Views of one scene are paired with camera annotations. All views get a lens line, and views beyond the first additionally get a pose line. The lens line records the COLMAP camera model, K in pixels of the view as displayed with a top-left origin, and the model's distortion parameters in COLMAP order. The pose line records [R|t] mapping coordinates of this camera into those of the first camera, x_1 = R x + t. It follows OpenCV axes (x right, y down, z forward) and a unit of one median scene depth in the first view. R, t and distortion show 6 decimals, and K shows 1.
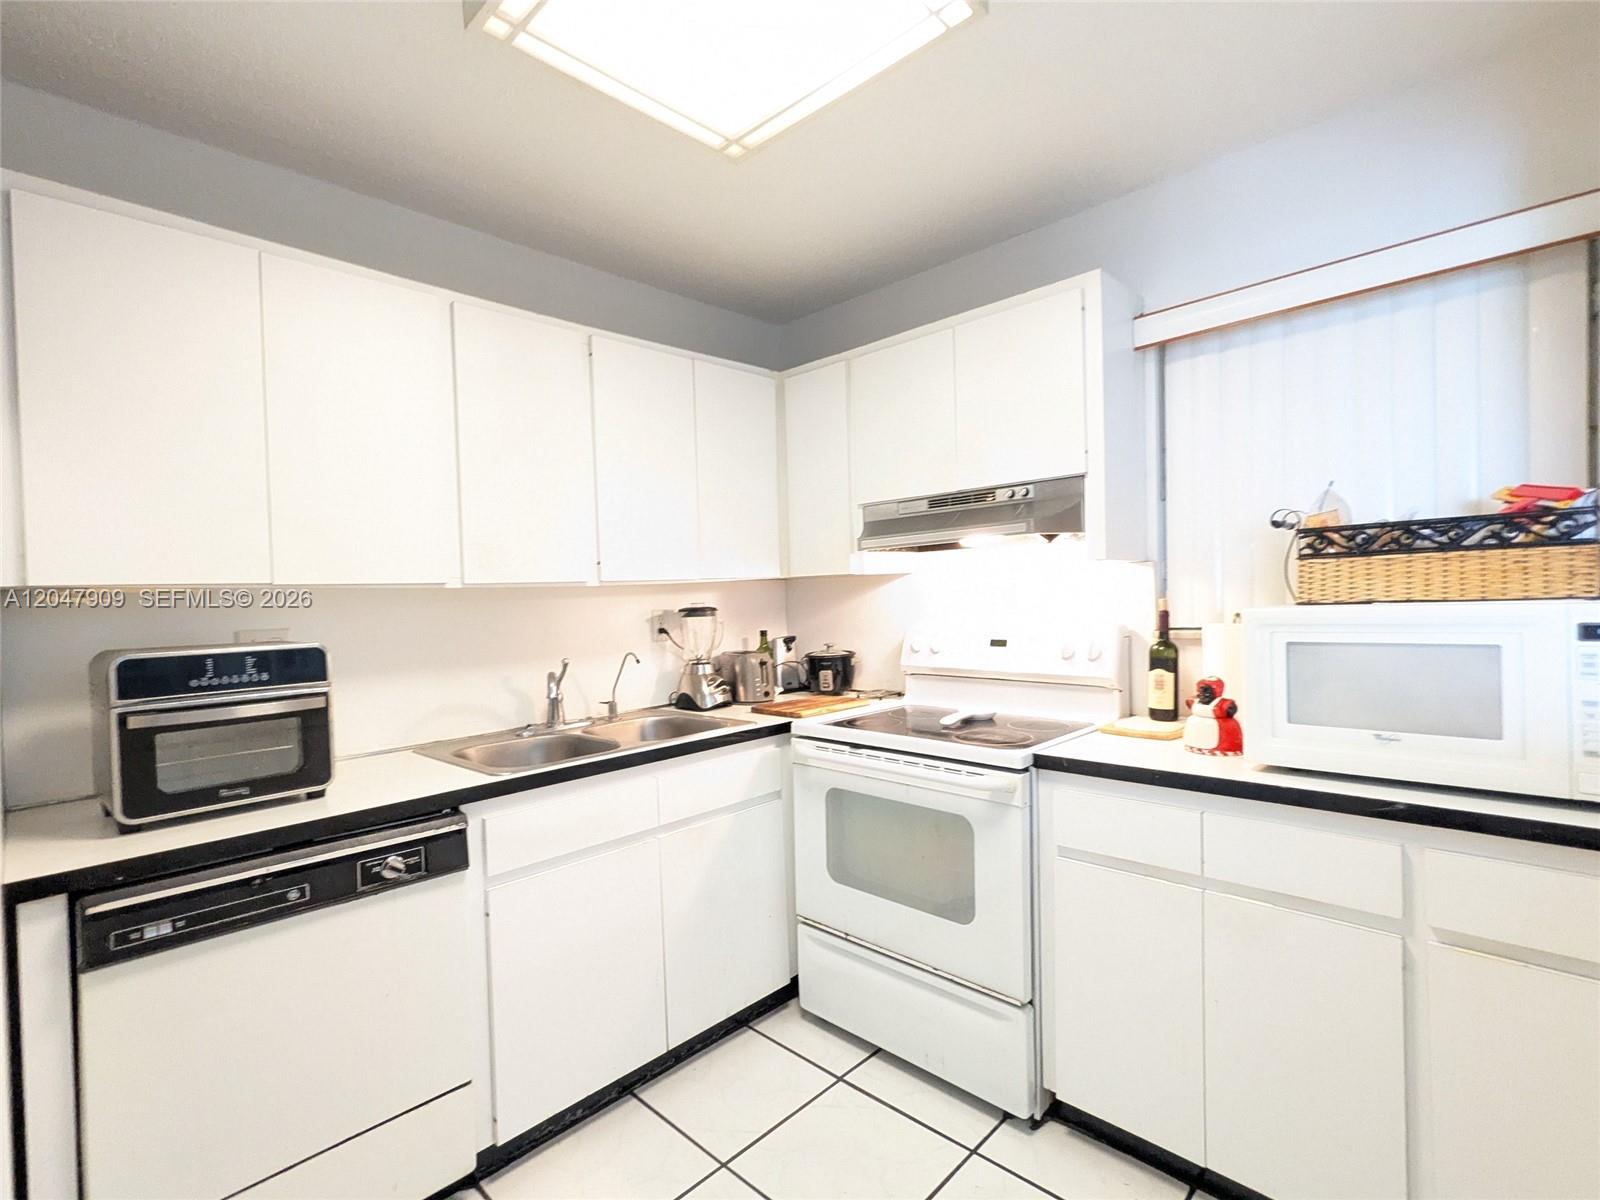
lens RADIAL K [[757.8, 0, 800.0], [0, 757.8, 600.8], [0, 0, 1]] dist [-0.001749, 0.002375]
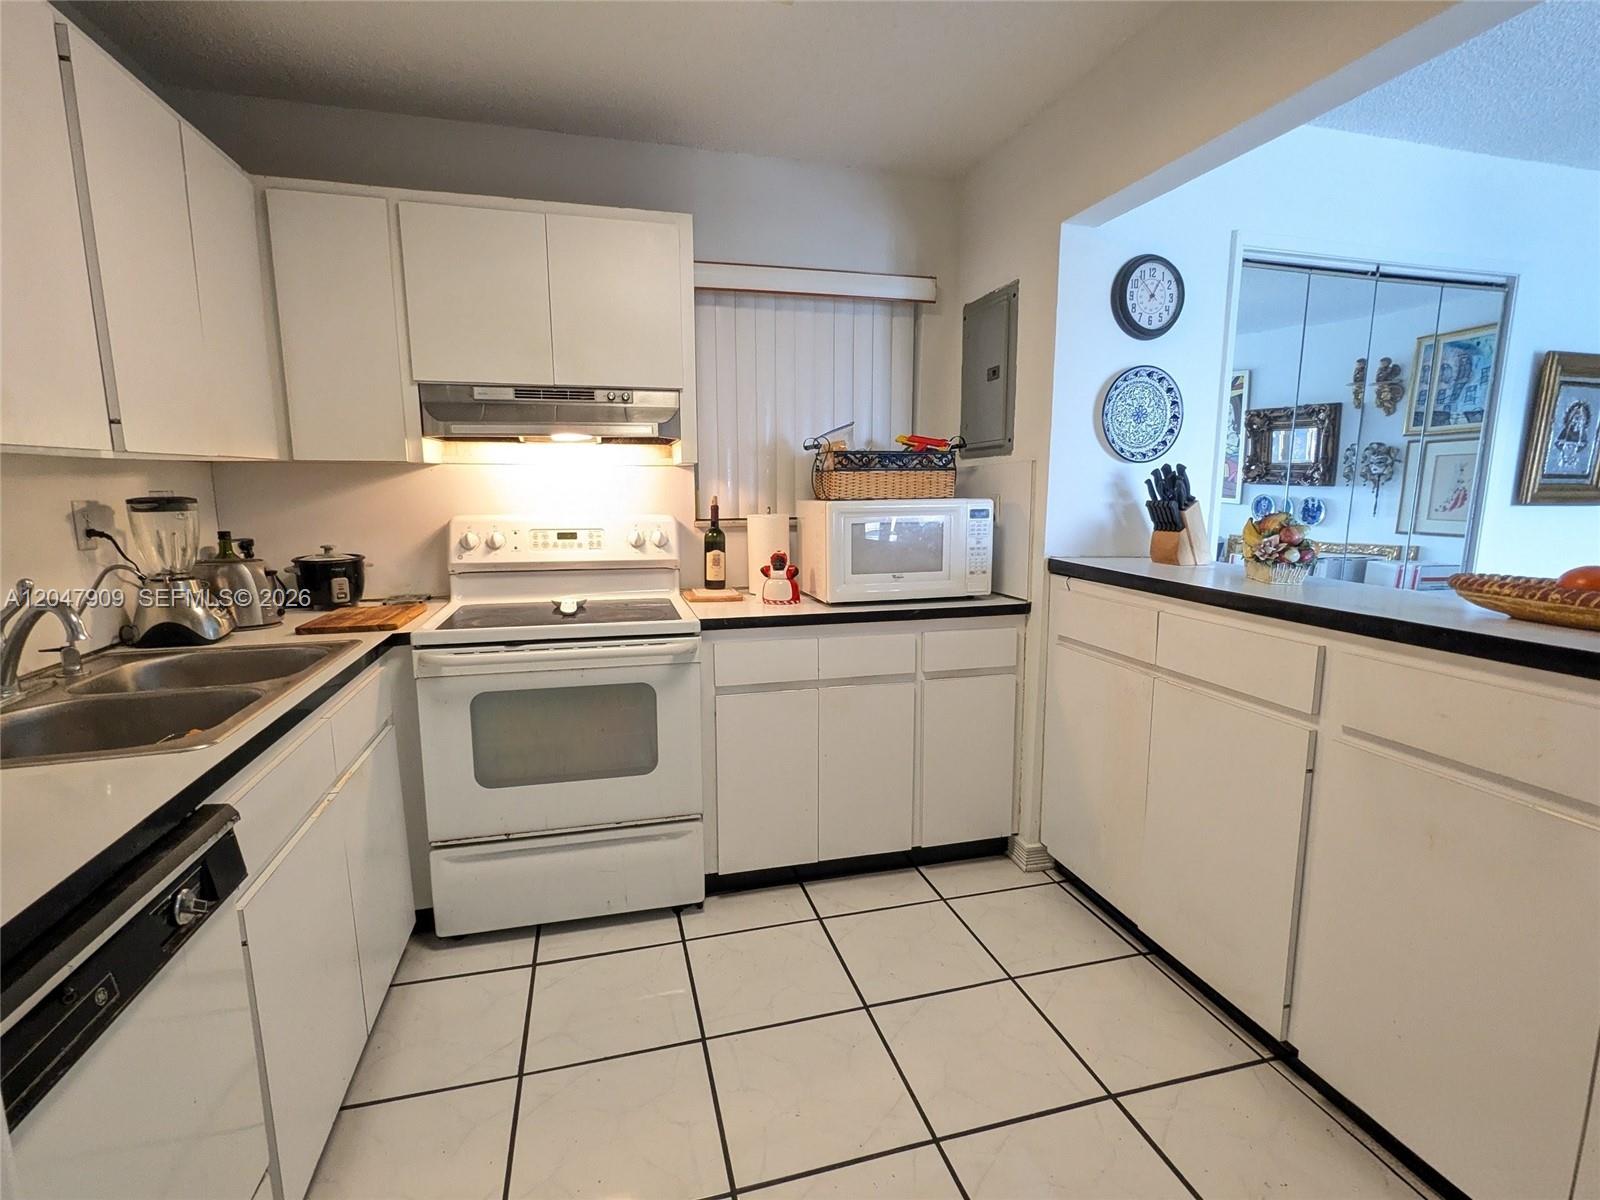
lens RADIAL K [[757.8, 0, 803.5], [0, 757.8, 601.8], [0, 0, 1]] dist [-0.001749, 0.002375]
pose [[0.510830, -0.098627, 0.854006, -0.589157], [-0.007746, 0.992829, 0.119292, 0.021953], [-0.859647, -0.067553, 0.506403, 0.205863]]
